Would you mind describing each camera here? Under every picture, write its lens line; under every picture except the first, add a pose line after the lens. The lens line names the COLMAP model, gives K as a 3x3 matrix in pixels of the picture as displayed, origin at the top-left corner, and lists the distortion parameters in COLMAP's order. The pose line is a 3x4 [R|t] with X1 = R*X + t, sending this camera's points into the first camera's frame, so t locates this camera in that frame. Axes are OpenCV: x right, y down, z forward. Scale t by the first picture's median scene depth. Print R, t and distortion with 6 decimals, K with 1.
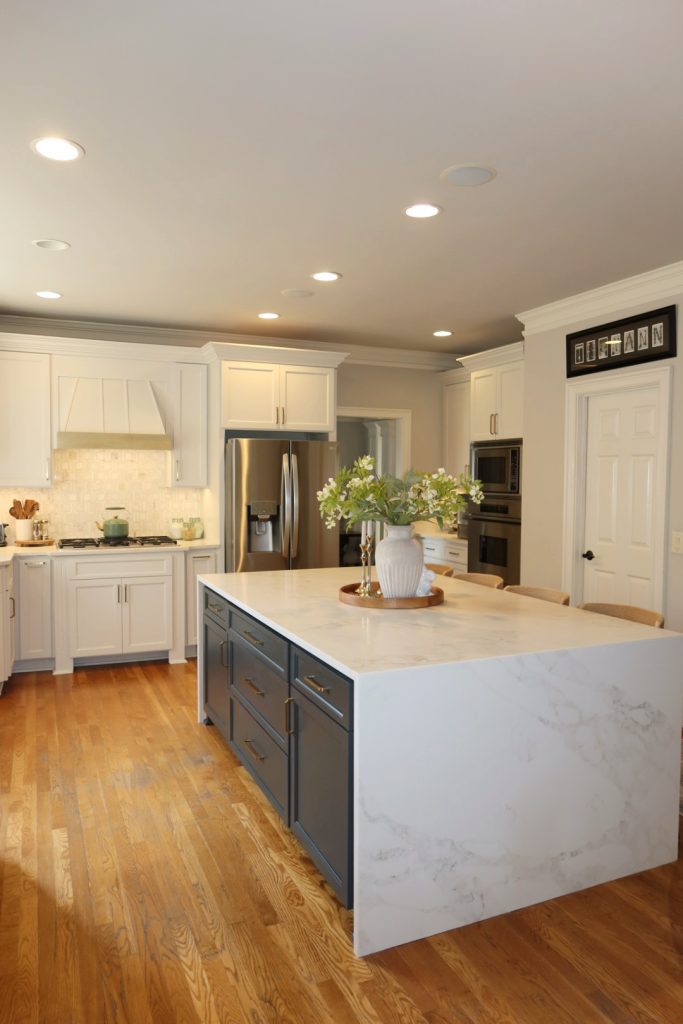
lens RADIAL K [[702.1, 0, 342.8], [0, 702.1, 512.2], [0, 0, 1]] dist [-0.032002, 0.010986]
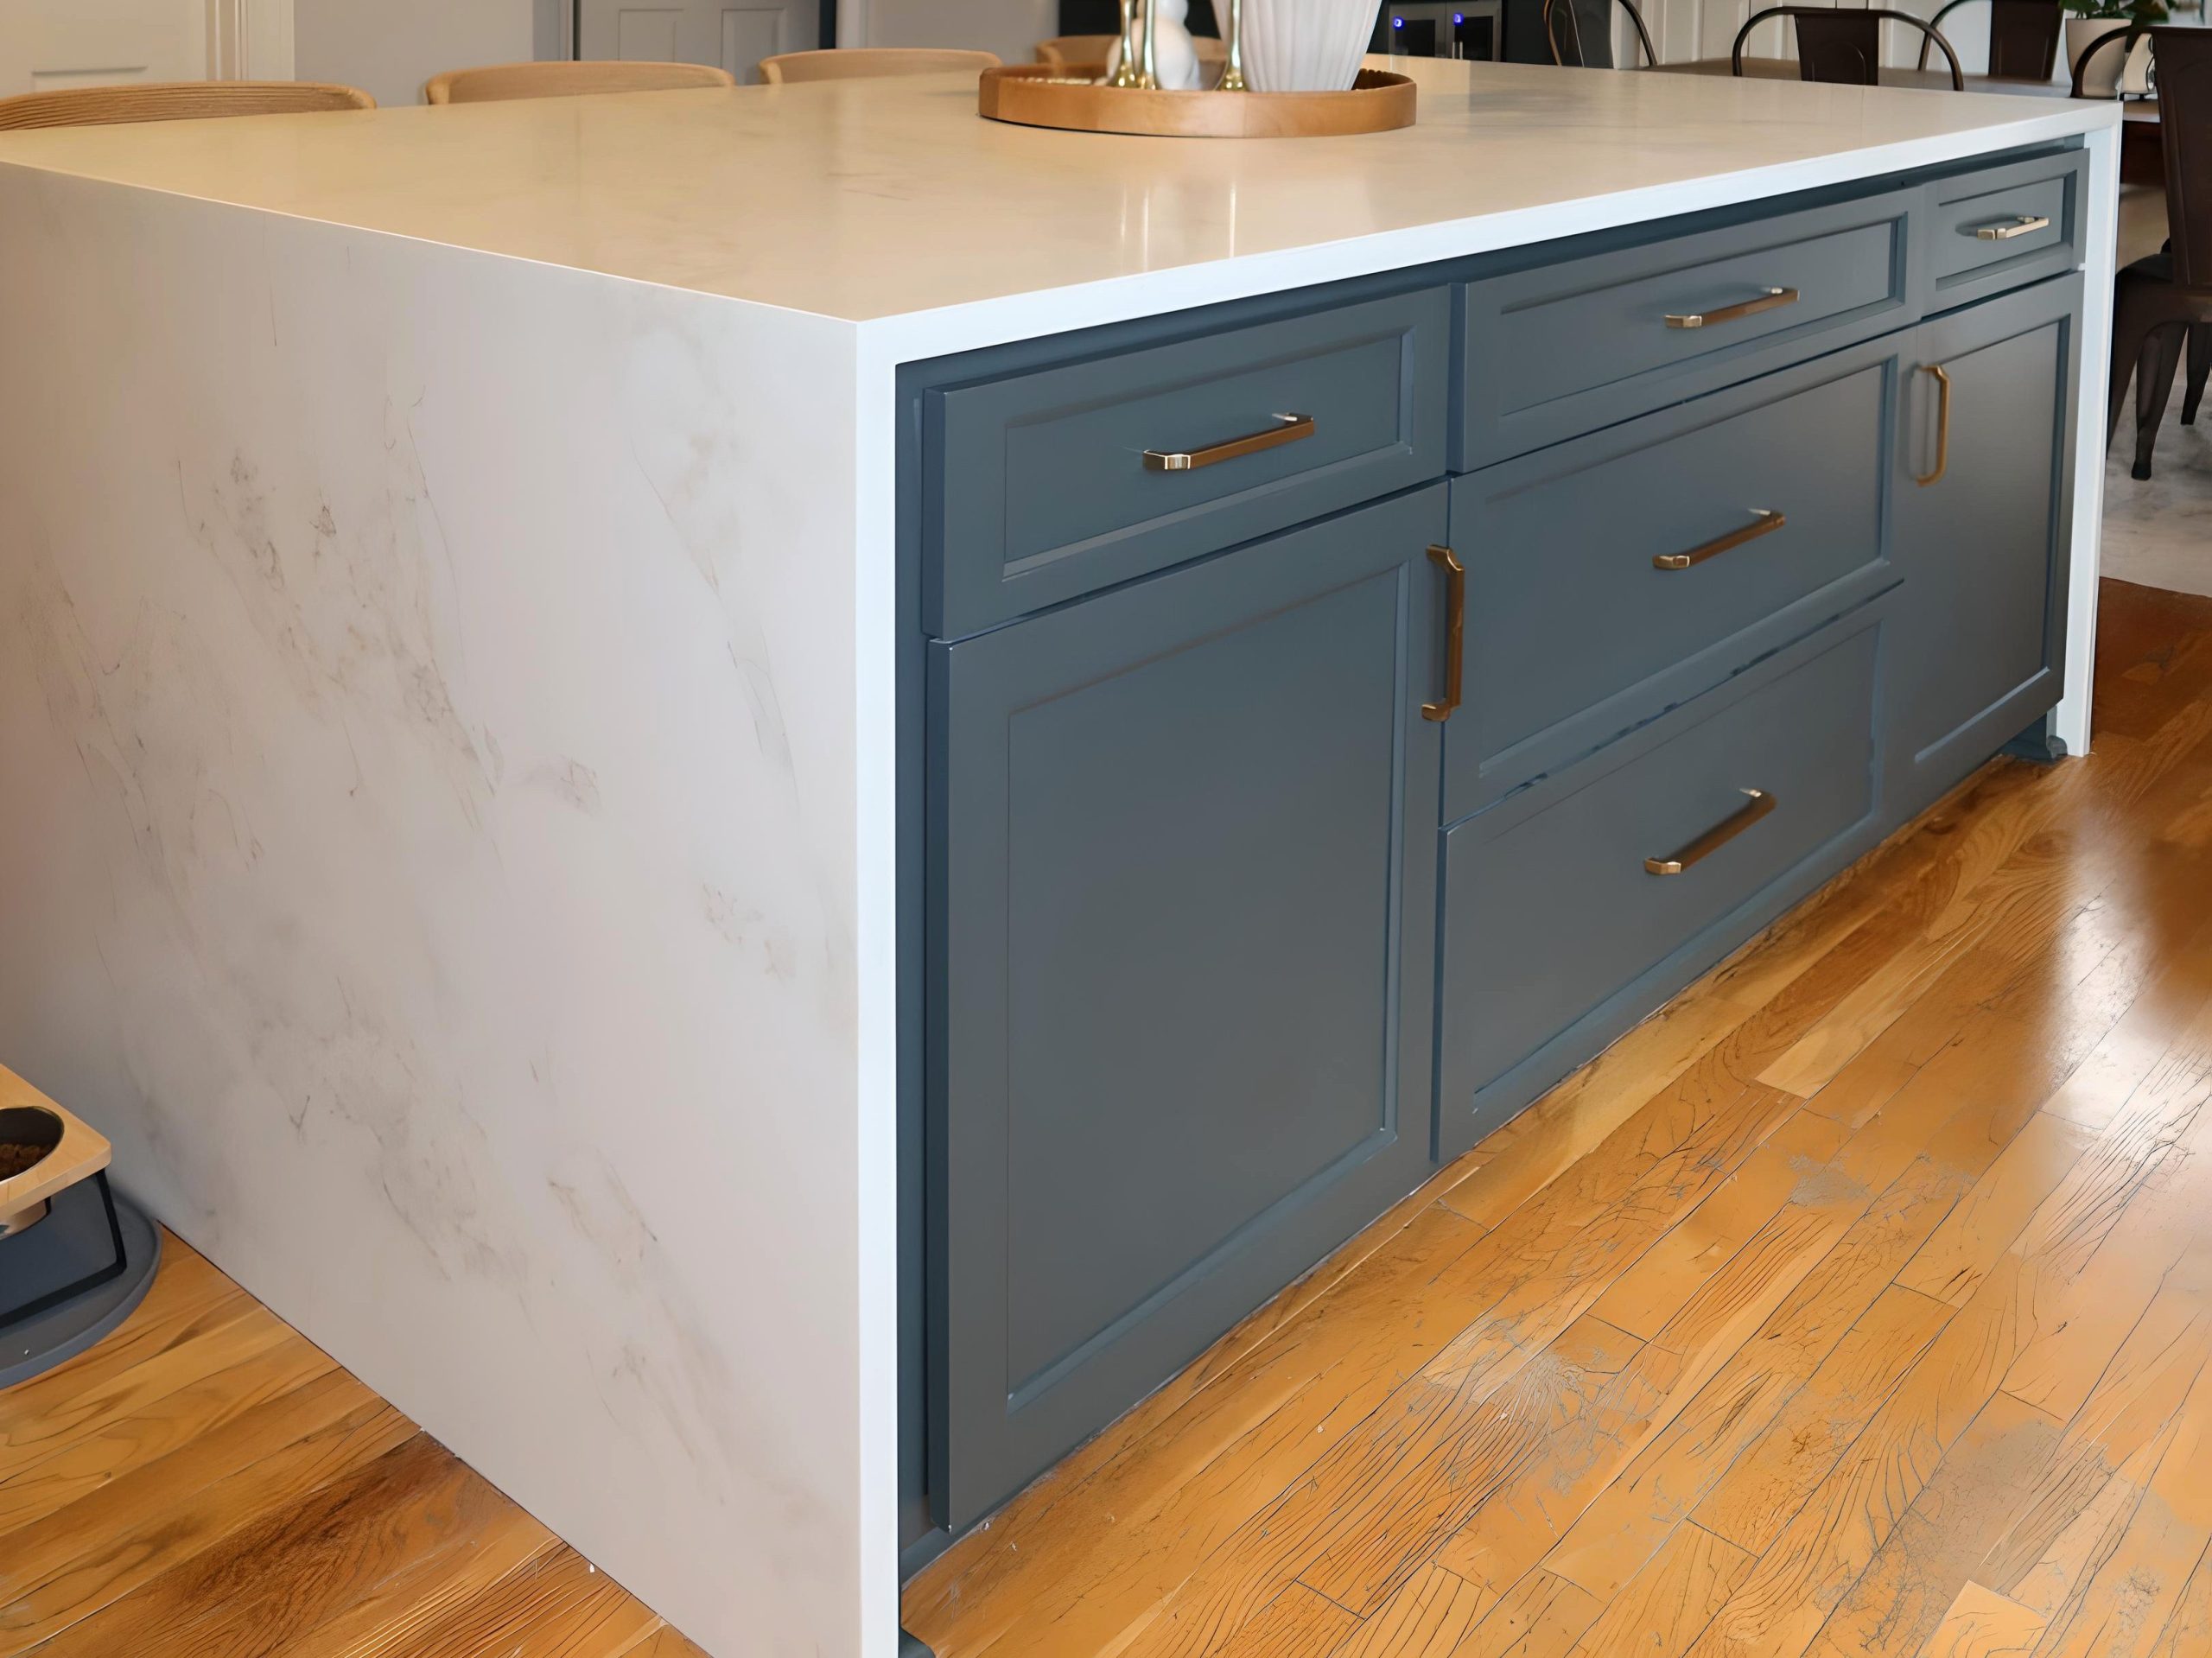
lens RADIAL K [[2024.2, 0, 1106.0], [0, 2024.2, 829.0], [0, 0, 1]] dist [0.557395, 0.000262]
pose [[-0.439309, -0.377719, 0.815068, -0.431641], [0.008616, 0.905495, 0.424269, 0.056113], [-0.898295, 0.193408, -0.394538, 1.089057]]
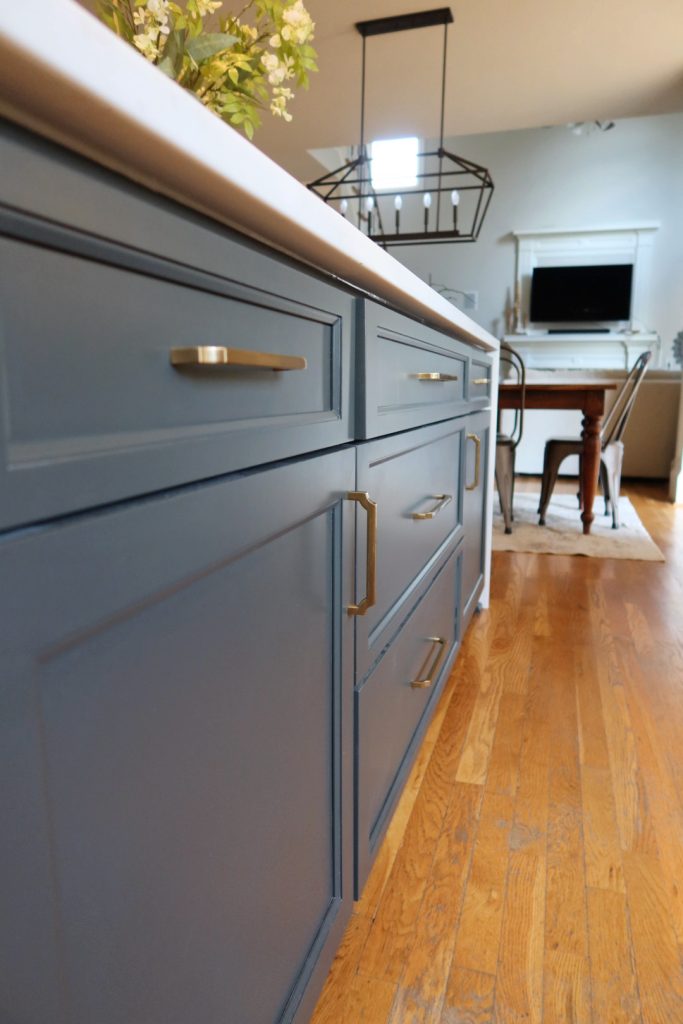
lens RADIAL K [[702.1, 0, 342.8], [0, 702.1, 512.2], [0, 0, 1]] dist [-0.032002, 0.010986]
pose [[-0.757201, -0.117428, 0.642540, -0.264385], [0.032436, 0.975734, 0.216545, 0.127606], [-0.652376, 0.184809, -0.735018, 1.018789]]
